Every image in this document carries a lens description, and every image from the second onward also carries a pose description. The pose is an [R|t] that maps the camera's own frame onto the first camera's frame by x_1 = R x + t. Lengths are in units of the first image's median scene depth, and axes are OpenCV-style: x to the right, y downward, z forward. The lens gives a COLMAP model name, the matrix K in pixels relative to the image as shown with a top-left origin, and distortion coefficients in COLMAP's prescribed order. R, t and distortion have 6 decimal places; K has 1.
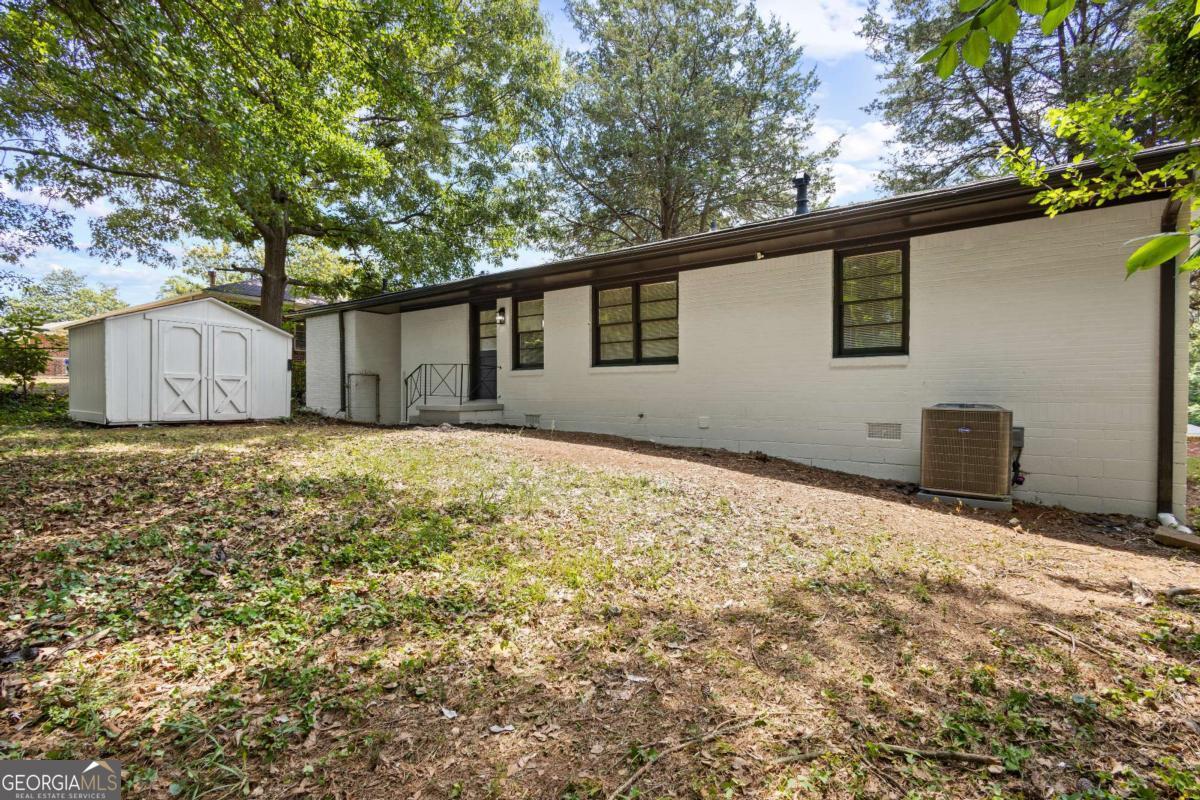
lens RADIAL K [[549.6, 0, 597.8], [0, 549.6, 396.0], [0, 0, 1]] dist [0.002005, -0.000335]
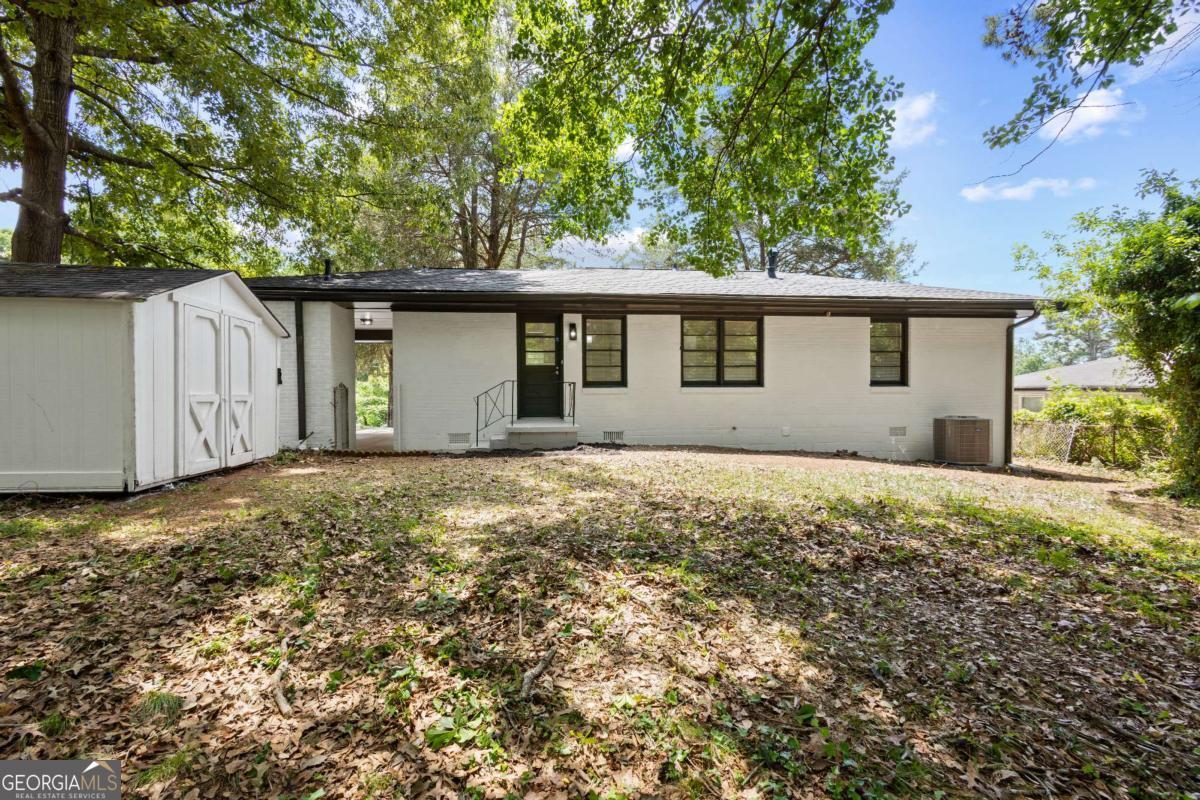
lens RADIAL K [[549.6, 0, 597.8], [0, 549.6, 396.0], [0, 0, 1]] dist [0.002005, -0.000335]
pose [[0.732644, -0.009041, 0.680552, -0.908103], [0.004988, 0.999956, 0.007914, -0.044168], [-0.680594, -0.002404, 0.732657, 0.285651]]
